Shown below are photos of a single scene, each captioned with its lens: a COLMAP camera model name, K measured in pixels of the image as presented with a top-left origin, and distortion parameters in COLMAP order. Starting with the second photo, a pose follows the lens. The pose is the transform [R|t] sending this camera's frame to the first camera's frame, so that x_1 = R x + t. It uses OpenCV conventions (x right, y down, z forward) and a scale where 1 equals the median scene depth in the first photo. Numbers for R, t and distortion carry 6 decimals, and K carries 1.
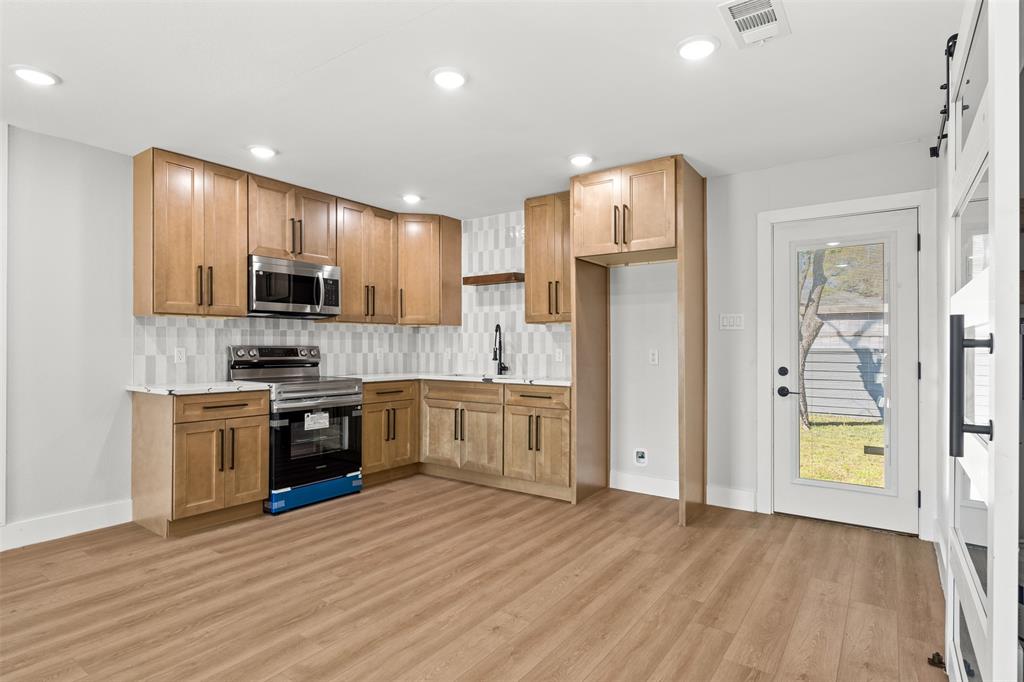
lens RADIAL K [[532.6, 0, 510.3], [0, 532.6, 343.8], [0, 0, 1]] dist [-0.001169, -0.000215]
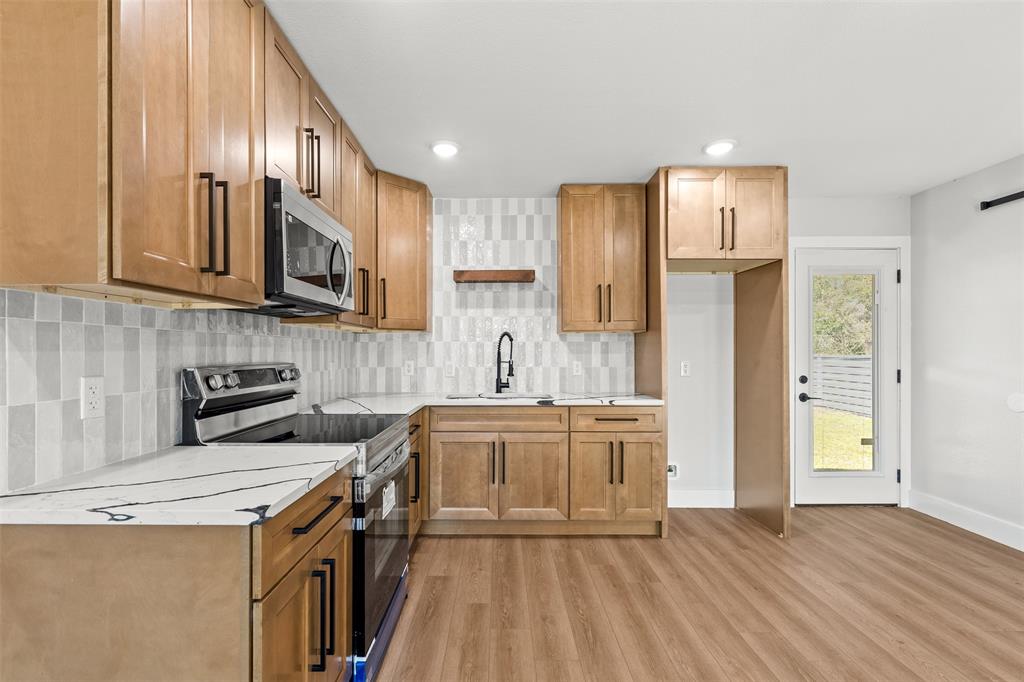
lens RADIAL K [[458.9, 0, 494.6], [0, 458.9, 351.0], [0, 0, 1]] dist [-0.003404, -0.000109]
pose [[0.820324, -0.002413, 0.571894, -0.559230], [-0.000895, 0.999984, 0.005502, -0.013824], [-0.571899, -0.005025, 0.820309, 0.549161]]
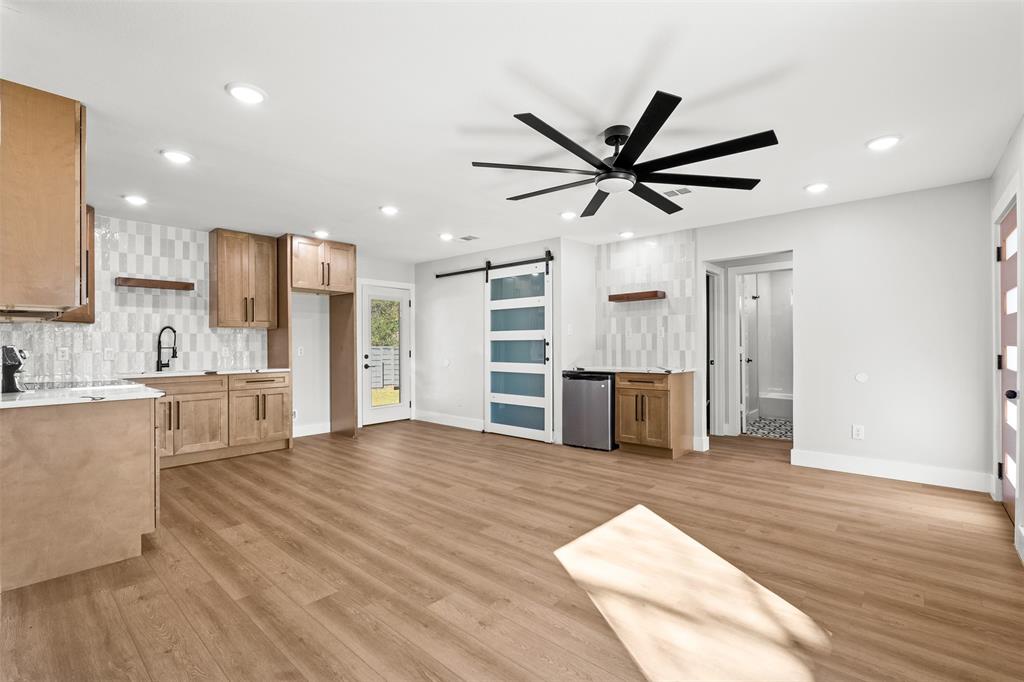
lens RADIAL K [[455.3, 0, 508.5], [0, 455.3, 346.0], [0, 0, 1]] dist [-0.000978, -0.000478]
pose [[0.108615, 0.001211, 0.994083, -1.123930], [-0.000150, 0.999999, -0.001202, 0.009118], [-0.994084, -0.000018, 0.108615, 0.249137]]
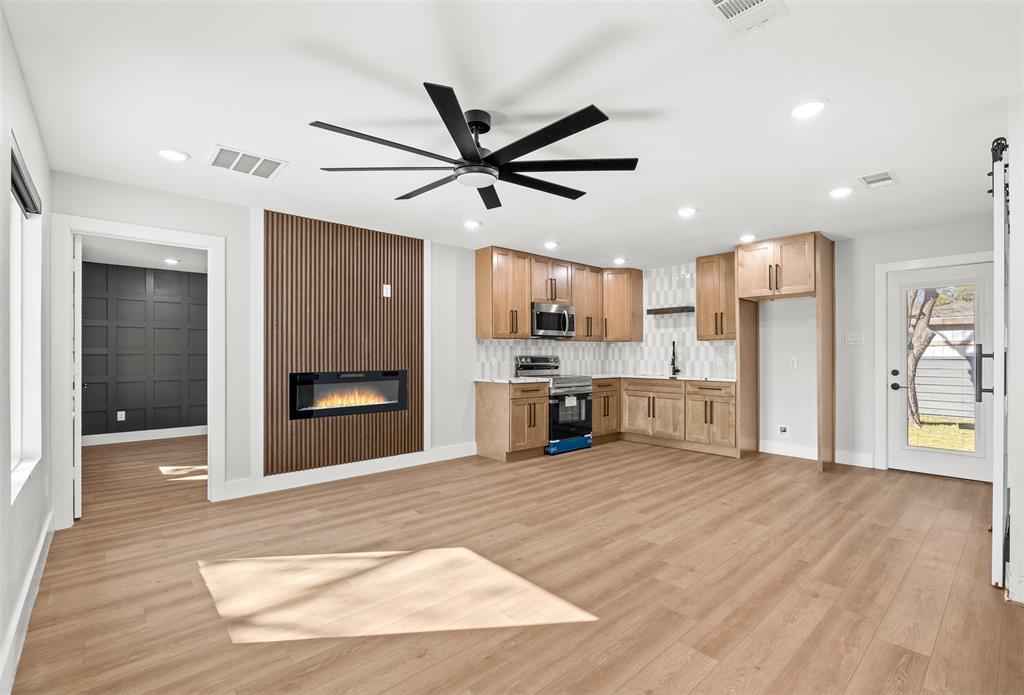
lens RADIAL K [[461.4, 0, 514.7], [0, 461.4, 354.4], [0, 0, 1]] dist [-0.001689, 0.000151]
pose [[0.977254, -0.002879, -0.212051, -0.233350], [0.003579, 0.999989, 0.002921, -0.005849], [0.212041, -0.003613, 0.977254, -0.446436]]
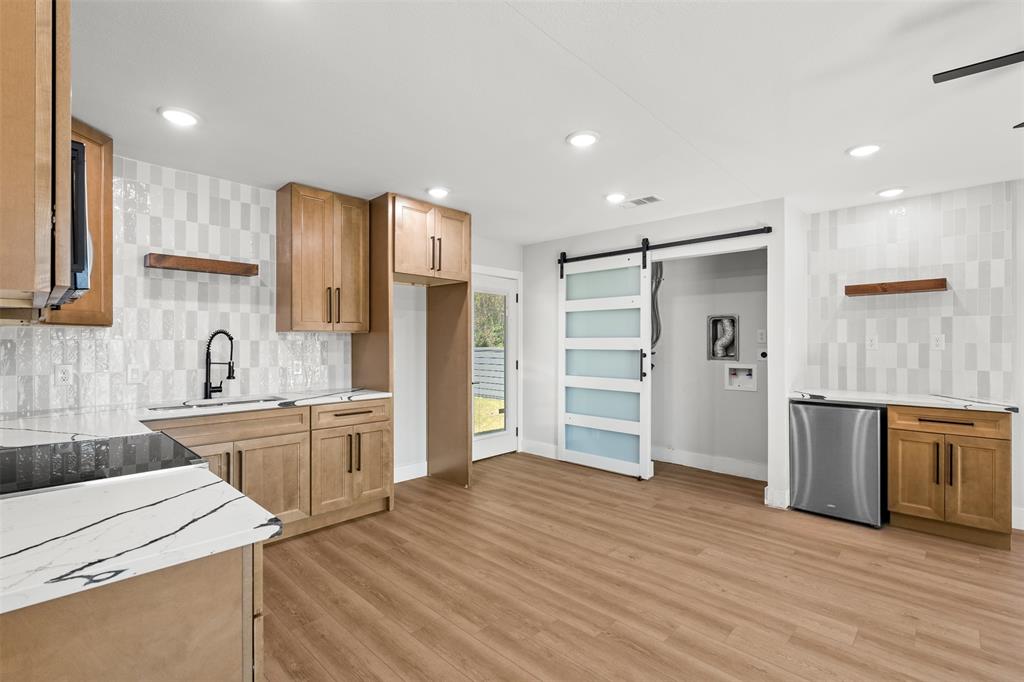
lens RADIAL K [[466.2, 0, 512.8], [0, 466.2, 343.1], [0, 0, 1]] dist [-0.004270, -0.000160]
pose [[0.144681, -0.002446, 0.989475, -0.758133], [-0.007501, 0.999965, 0.003568, -0.029576], [-0.989450, -0.007939, 0.144657, 0.650992]]
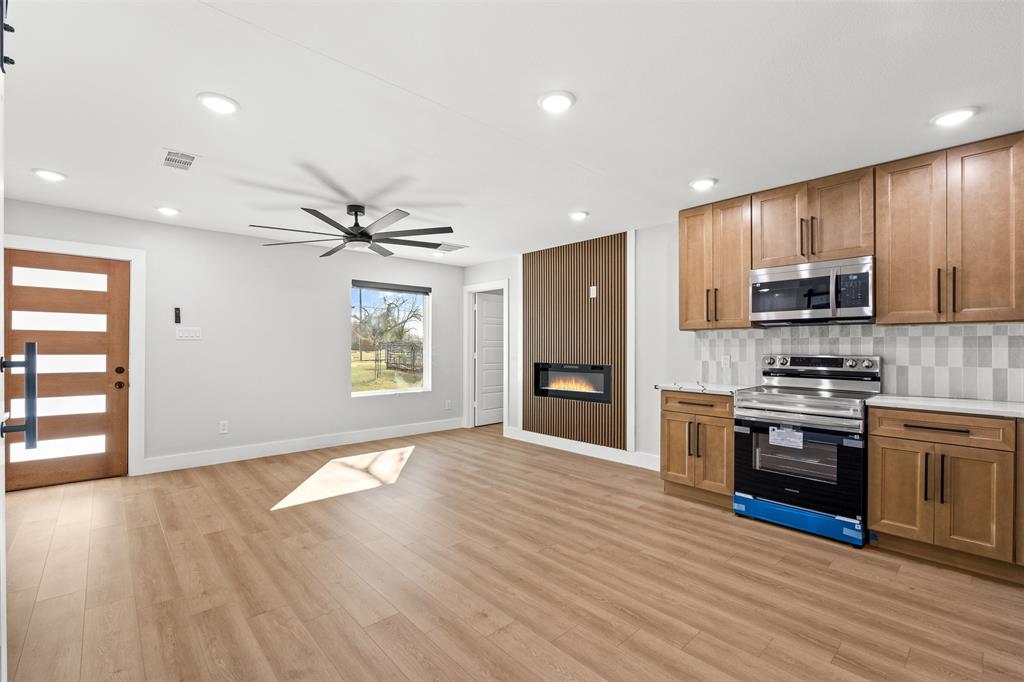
lens RADIAL K [[448.6, 0, 510.5], [0, 448.6, 346.0], [0, 0, 1]] dist [-0.003506, -0.000013]
pose [[-0.206989, -0.003326, -0.978338, 0.497142], [0.002039, 0.999991, -0.003831, -0.011105], [0.978341, -0.002788, -0.206980, 0.710393]]
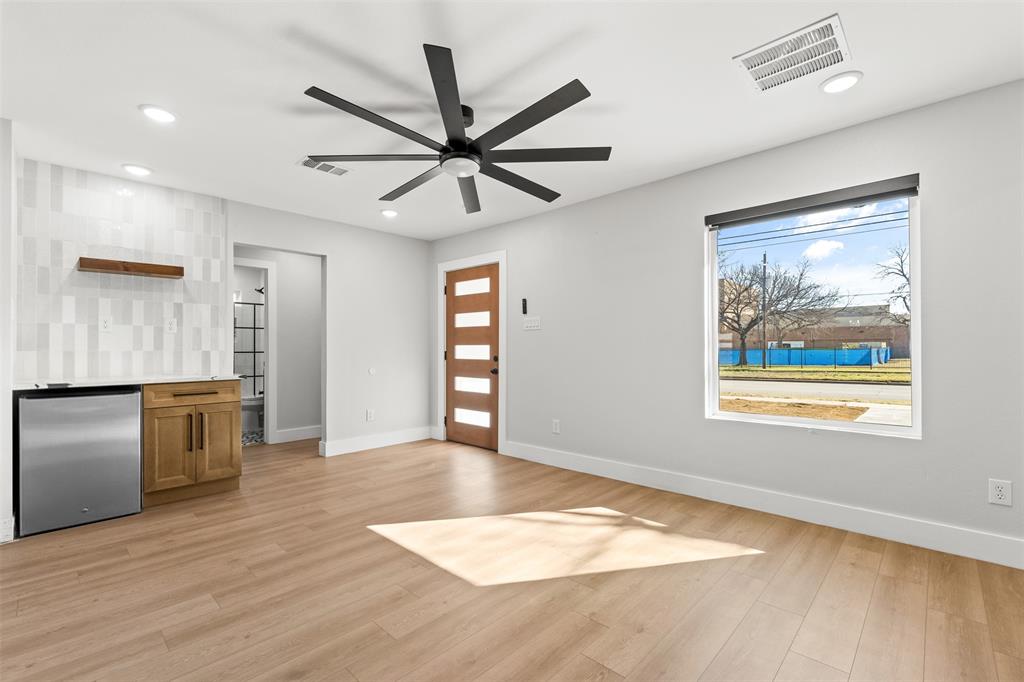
lens RADIAL K [[448.6, 0, 510.5], [0, 448.6, 346.0], [0, 0, 1]] dist [-0.003506, -0.000013]
pose [[-0.990084, 0.002018, 0.140464, -0.582065], [0.000202, 0.999916, -0.012942, 0.021872], [-0.140478, -0.012785, -0.990001, 0.797111]]
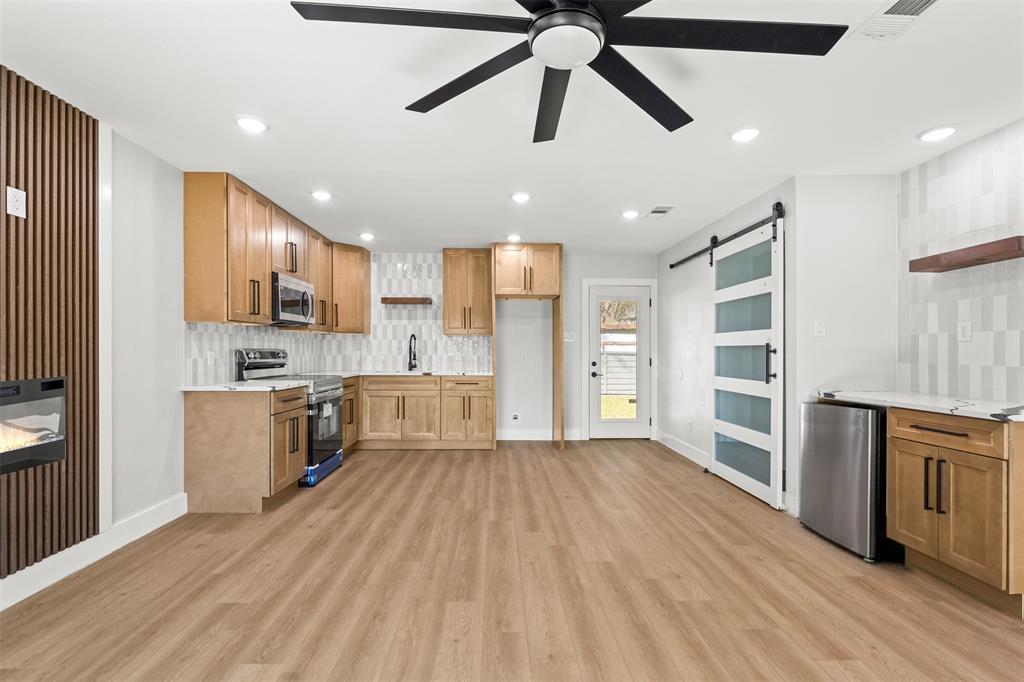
lens RADIAL K [[454.5, 0, 502.6], [0, 454.5, 352.0], [0, 0, 1]] dist [-0.002849, 0.000271]
pose [[0.803151, -0.000373, 0.595776, -0.680693], [-0.006102, 0.999942, 0.008851, -0.002481], [-0.595745, -0.010744, 0.803102, -0.100341]]
